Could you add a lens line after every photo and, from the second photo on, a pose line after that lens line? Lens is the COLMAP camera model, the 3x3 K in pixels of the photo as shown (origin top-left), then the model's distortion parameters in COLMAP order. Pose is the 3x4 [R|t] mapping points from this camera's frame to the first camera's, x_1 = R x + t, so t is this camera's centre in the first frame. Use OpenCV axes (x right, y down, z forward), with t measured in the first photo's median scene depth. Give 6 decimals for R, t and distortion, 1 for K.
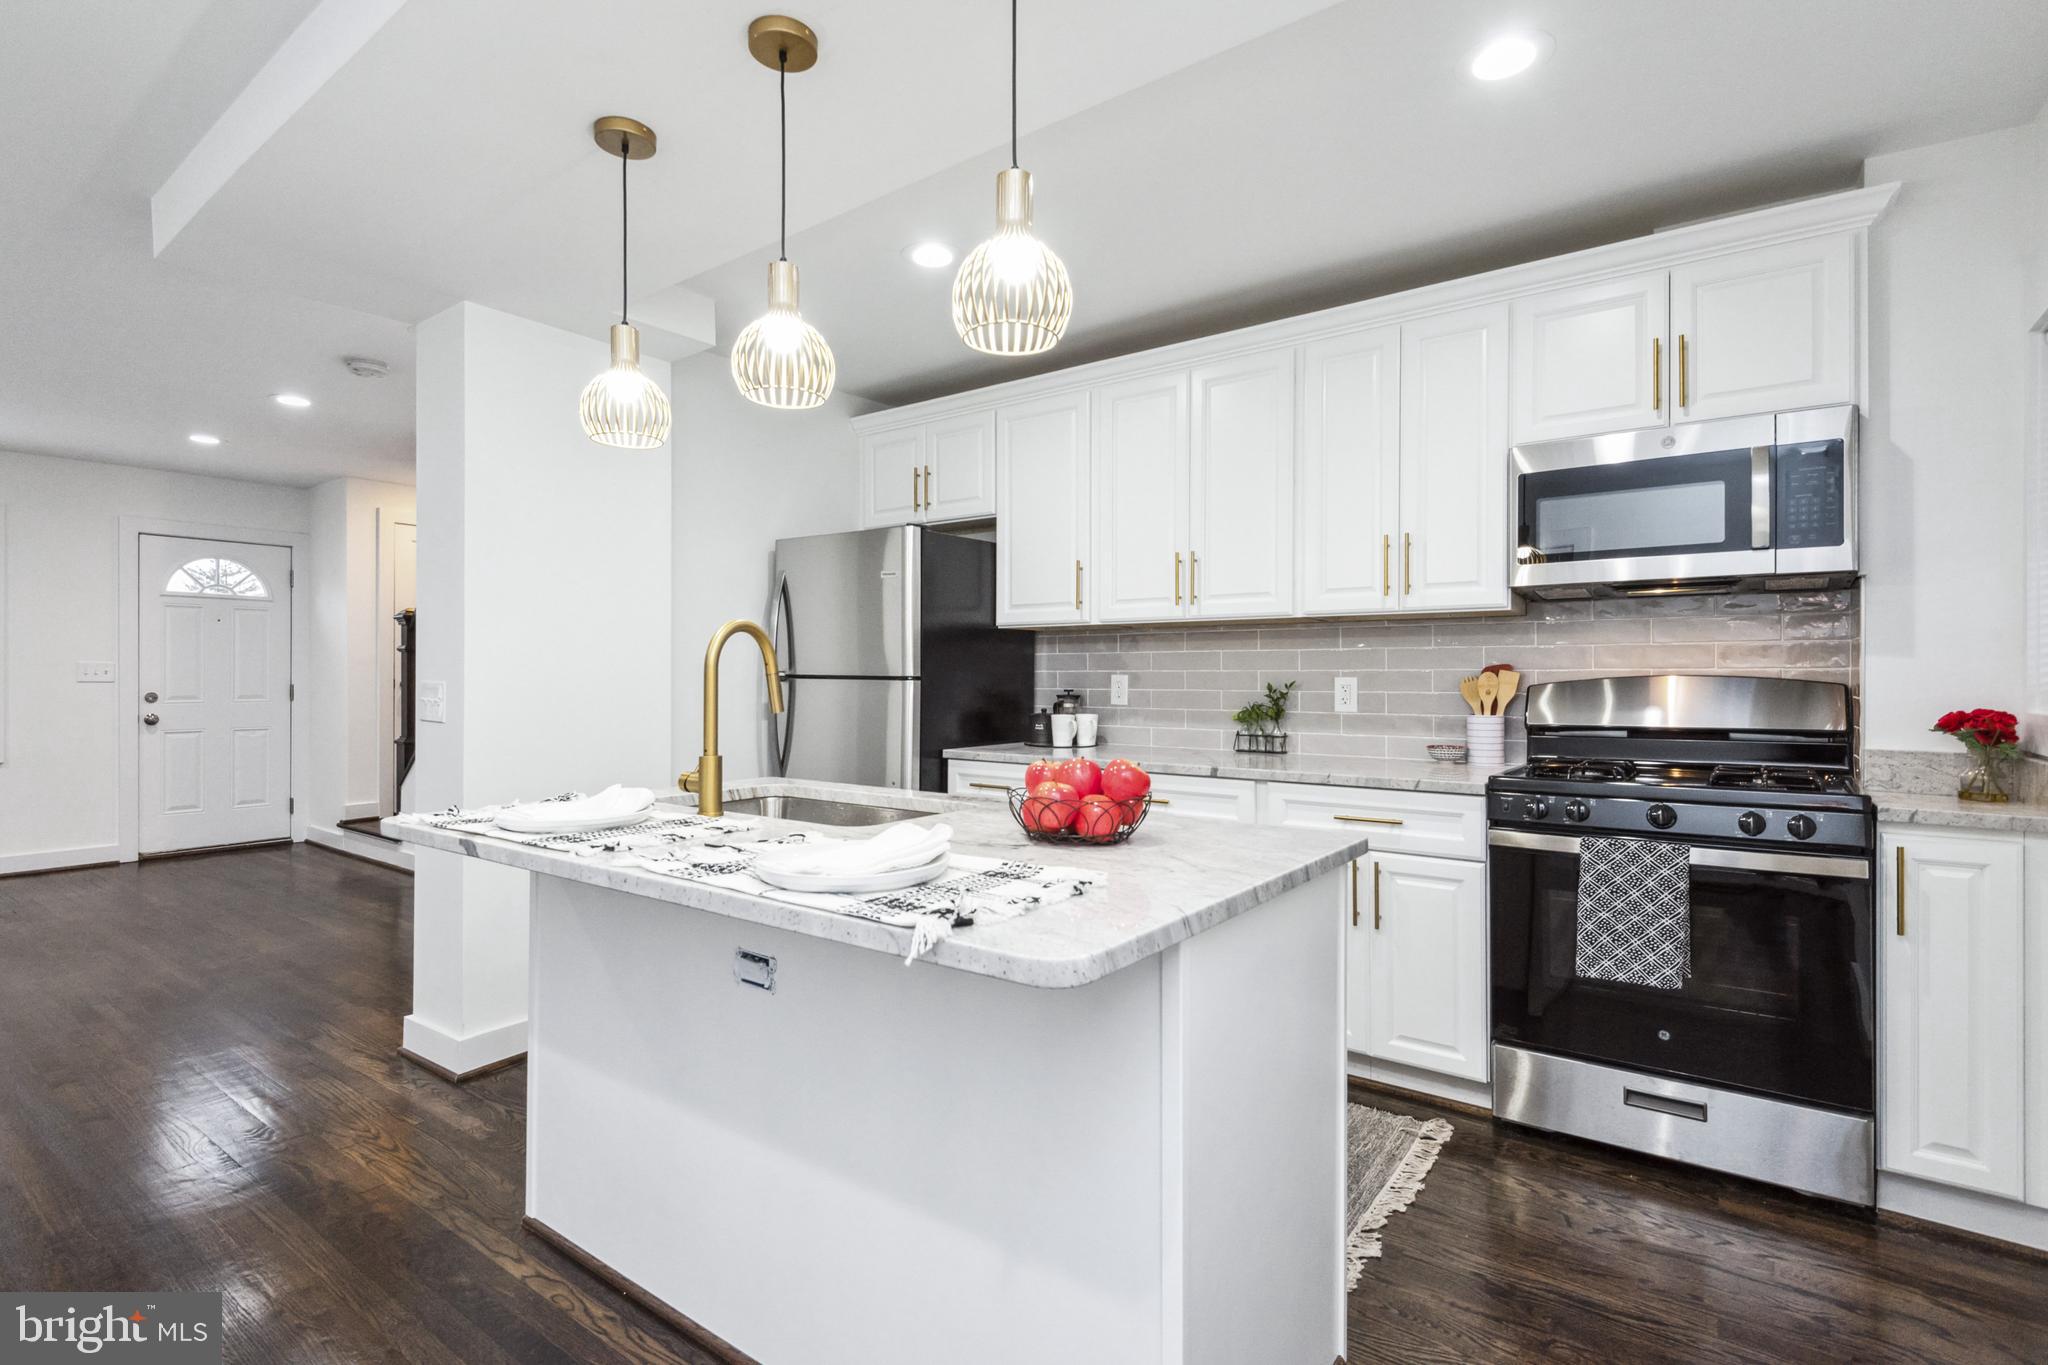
lens RADIAL K [[974.4, 0, 1028.4], [0, 974.4, 672.3], [0, 0, 1]] dist [0.001542, -0.006427]
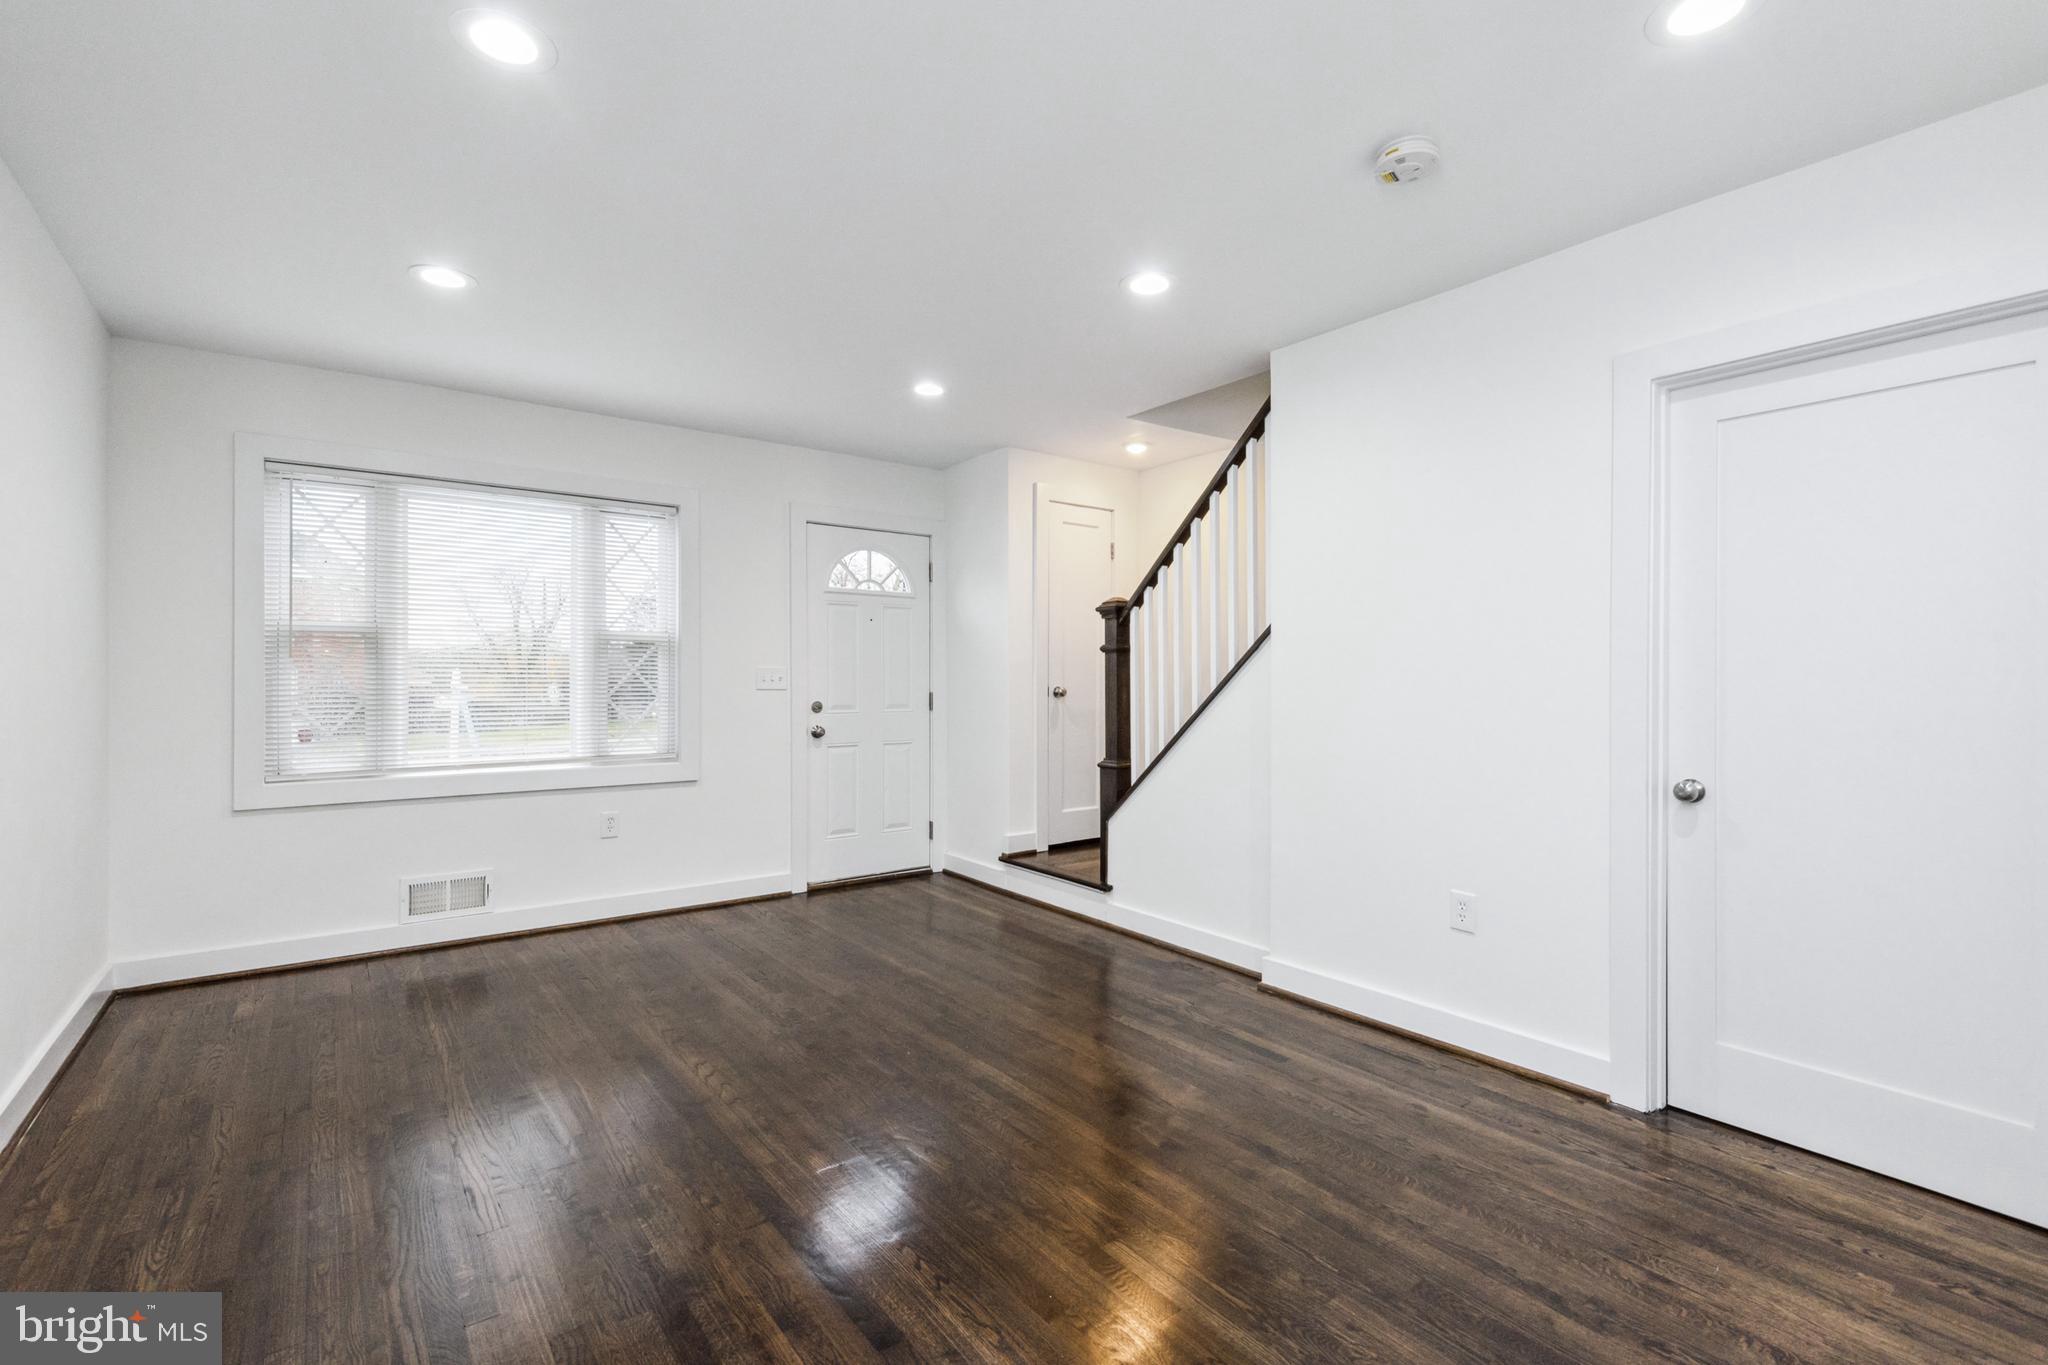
lens RADIAL K [[921.2, 0, 1017.7], [0, 921.2, 676.2], [0, 0, 1]] dist [0.010400, -0.006966]
pose [[0.950975, -0.001986, -0.309261, -1.174563], [0.001056, 0.999994, -0.003175, 0.002688], [0.309266, 0.002693, 0.950972, 0.643001]]
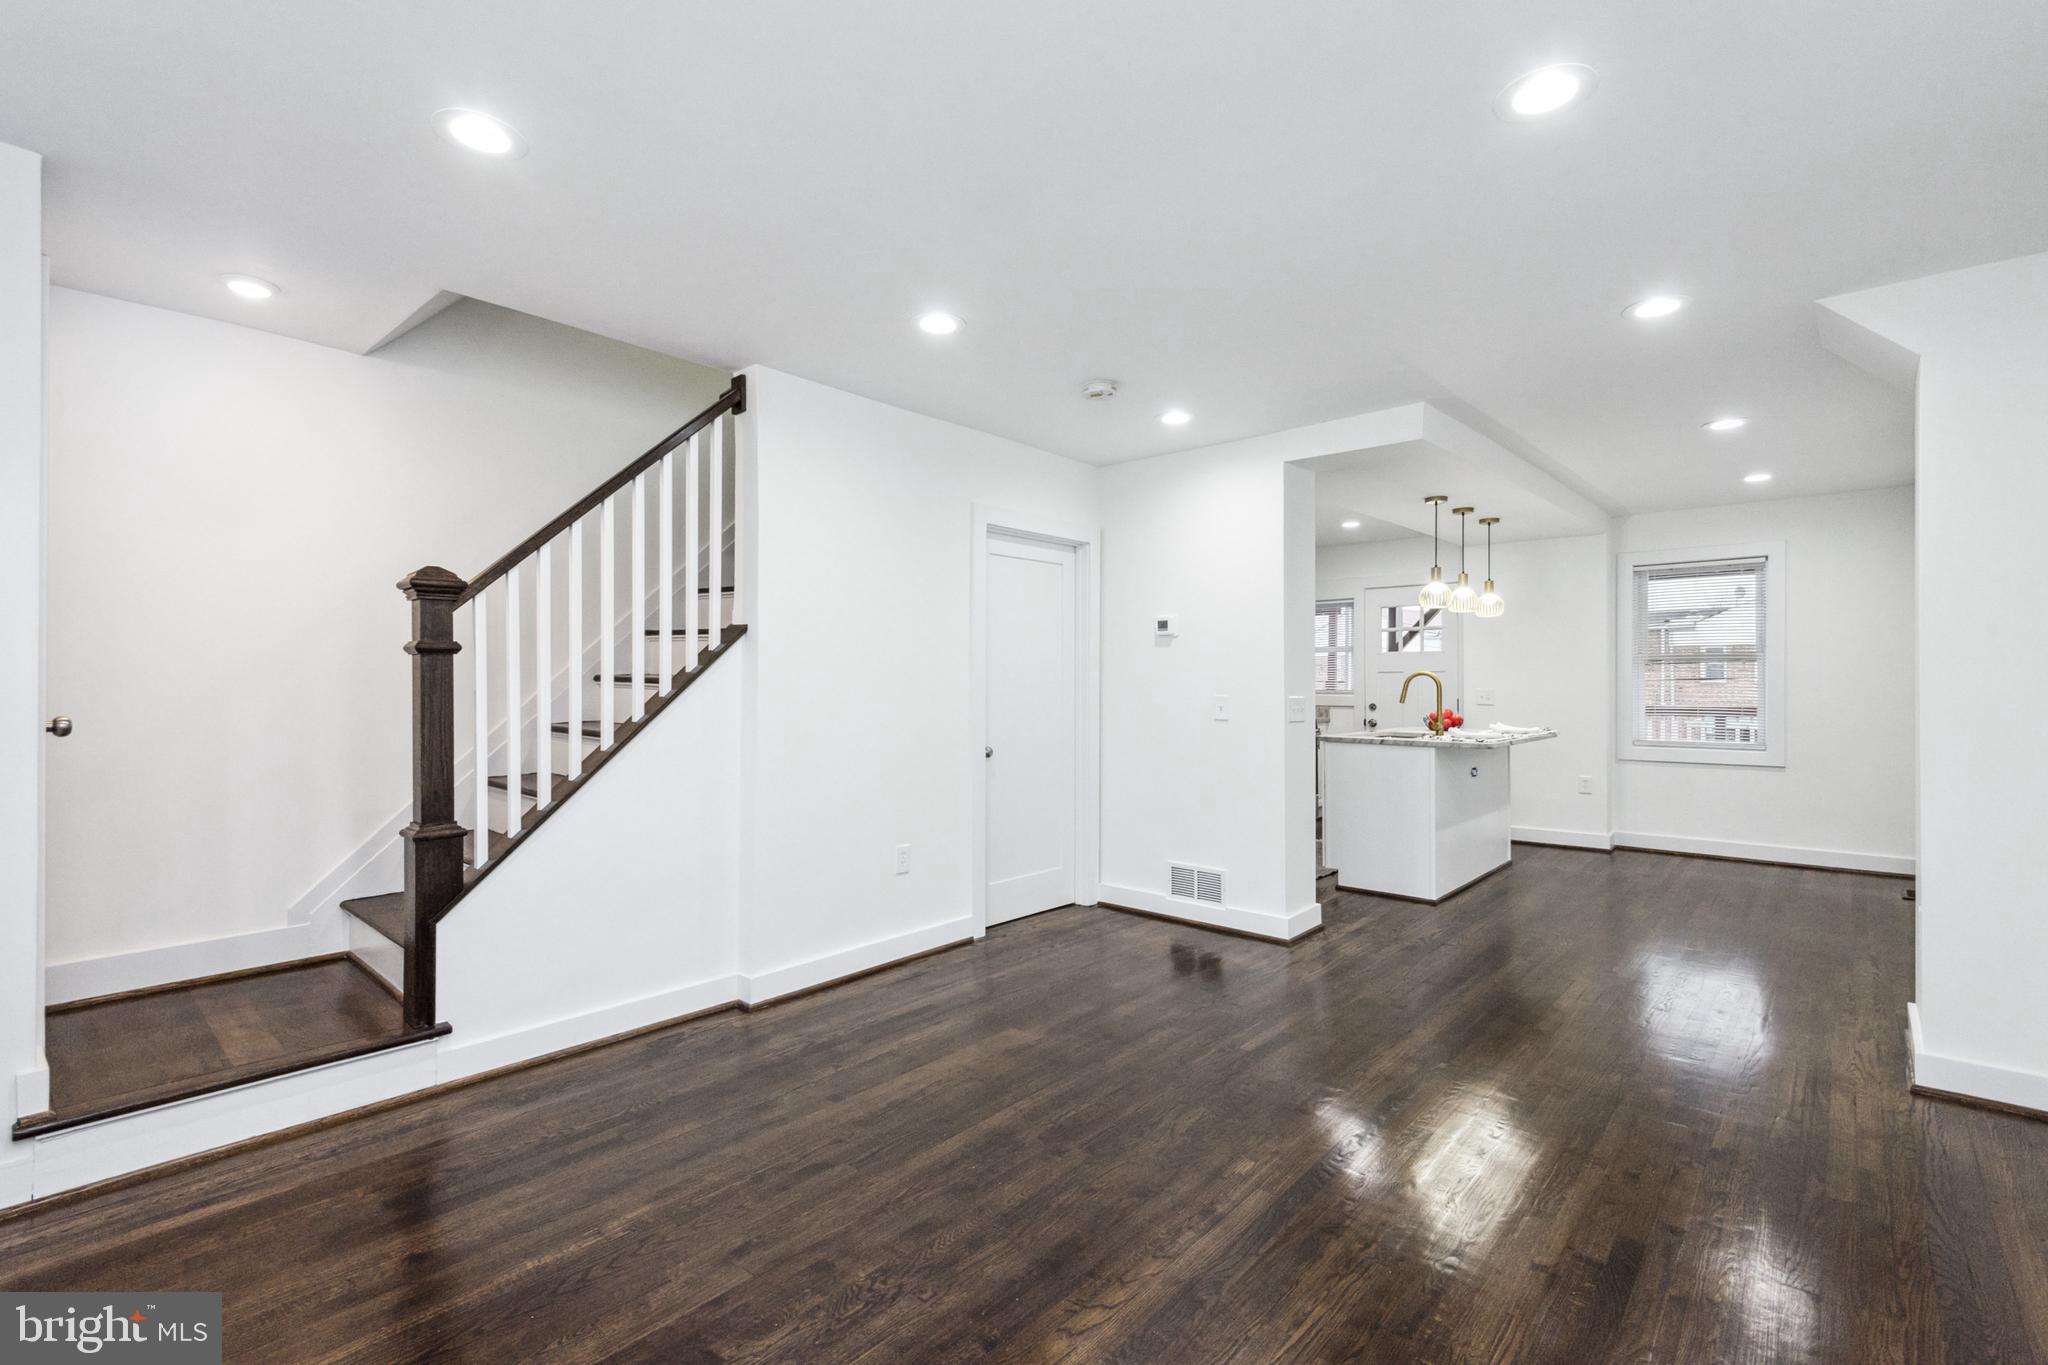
lens RADIAL K [[921.2, 0, 1019.6], [0, 921.2, 670.2], [0, 0, 1]] dist [0.010400, -0.006966]
pose [[0.113687, 0.000811, 0.993516, -2.634470], [0.002174, 0.999997, -0.001066, -0.030187], [-0.993514, 0.002281, 0.113685, 1.581592]]
